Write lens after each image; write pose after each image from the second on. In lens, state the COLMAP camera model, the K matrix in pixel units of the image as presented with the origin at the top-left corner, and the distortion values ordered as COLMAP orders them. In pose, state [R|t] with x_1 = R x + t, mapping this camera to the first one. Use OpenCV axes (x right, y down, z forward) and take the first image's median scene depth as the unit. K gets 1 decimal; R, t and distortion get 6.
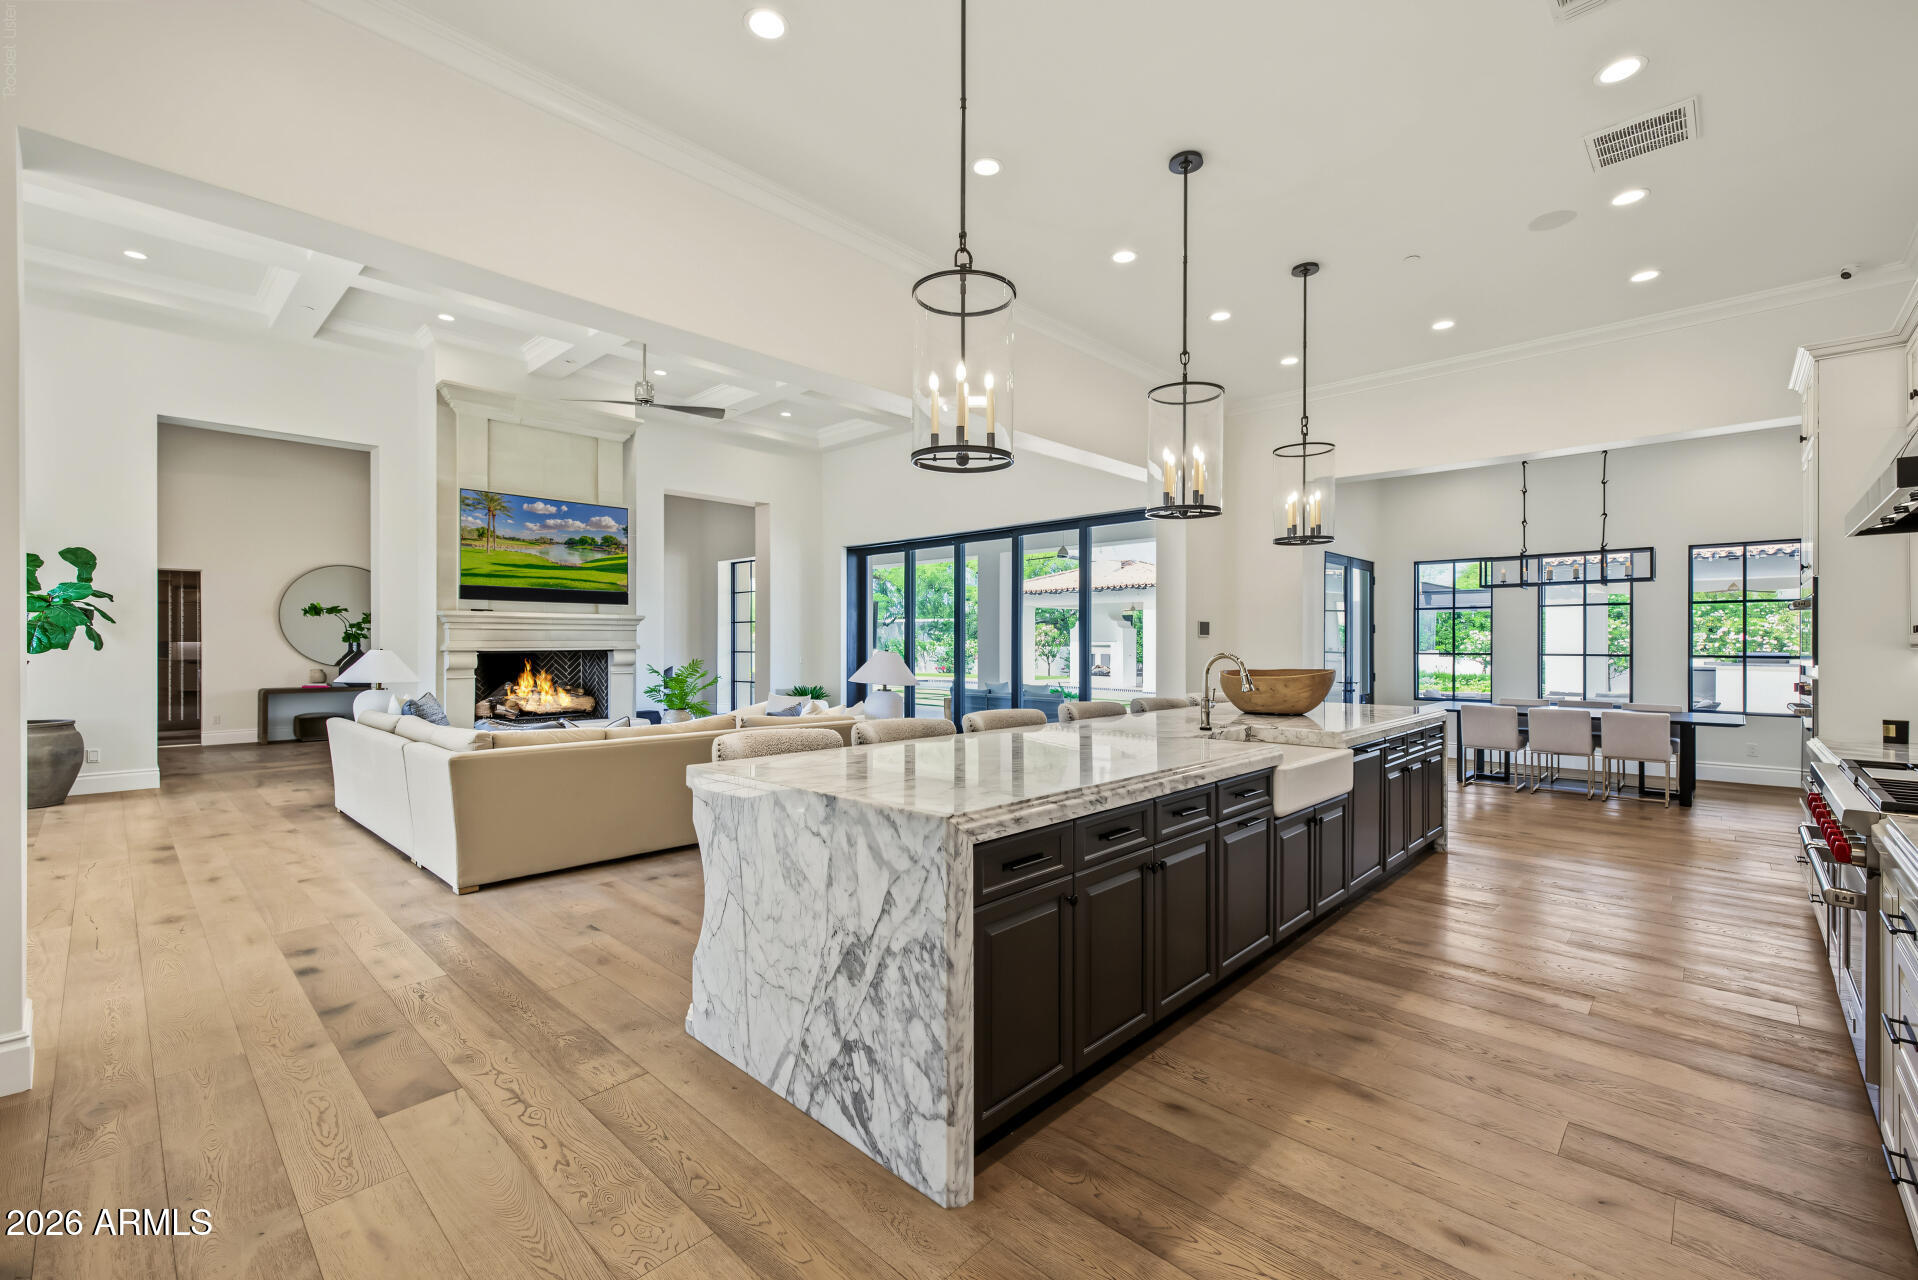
lens RADIAL K [[804.6, 0, 955.0], [0, 804.6, 651.3], [0, 0, 1]] dist [0.016199, -0.000022]
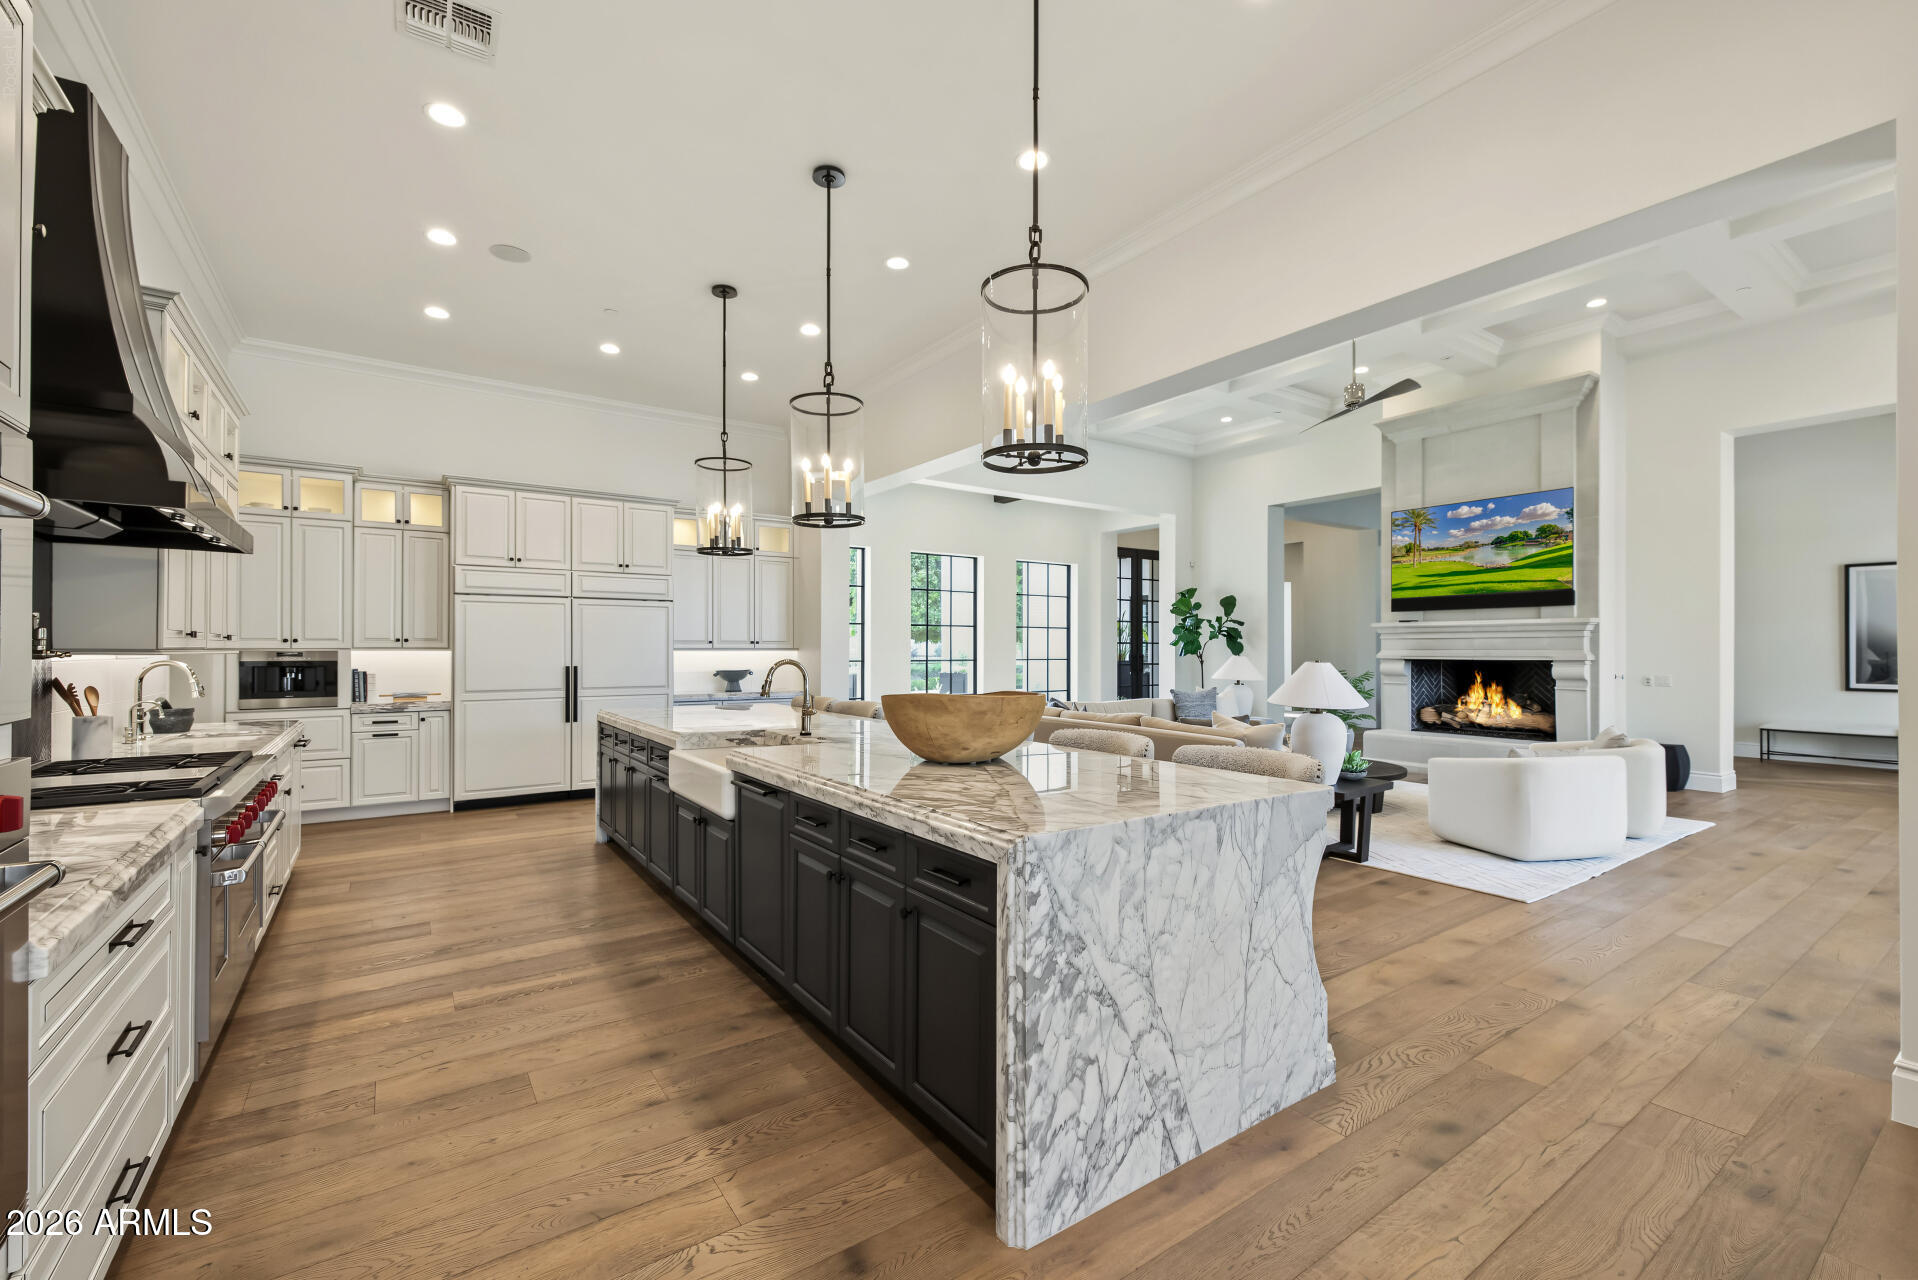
lens RADIAL K [[810.9, 0, 964.4], [0, 810.9, 645.9], [0, 0, 1]] dist [0.000117, -0.000331]
pose [[-0.193264, -0.008341, -0.981111, 0.550434], [-0.015043, 0.999872, -0.005538, -0.003177], [0.981031, 0.013689, -0.193365, 0.603898]]
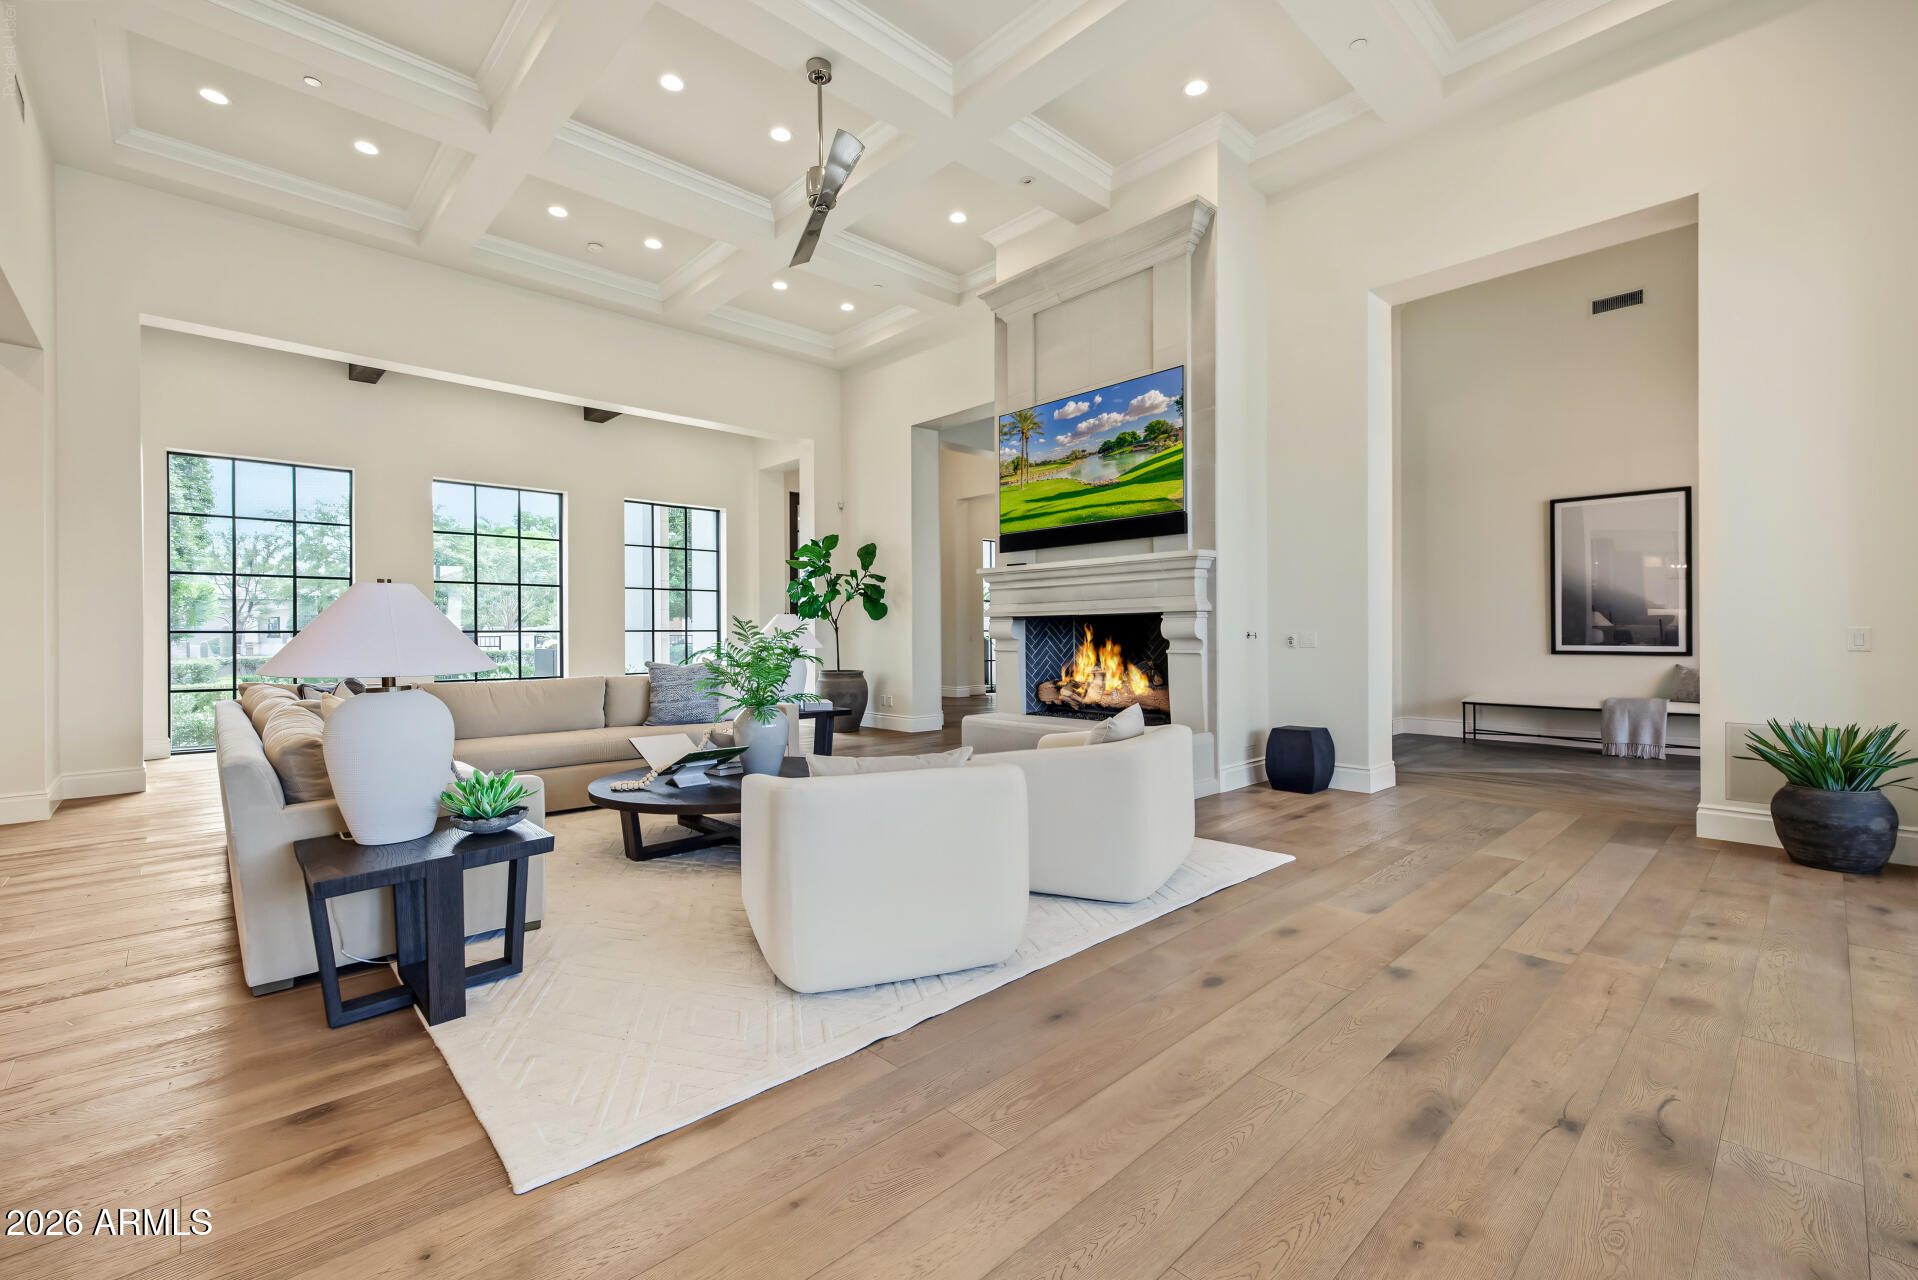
lens RADIAL K [[817.6, 0, 967.7], [0, 817.6, 637.4], [0, 0, 1]] dist [0.001401, -0.000031]
pose [[-0.046893, -0.000580, -0.998900, 0.193323], [-0.007996, 0.999968, -0.000206, 0.019182], [0.998868, 0.007977, -0.046896, 0.945678]]
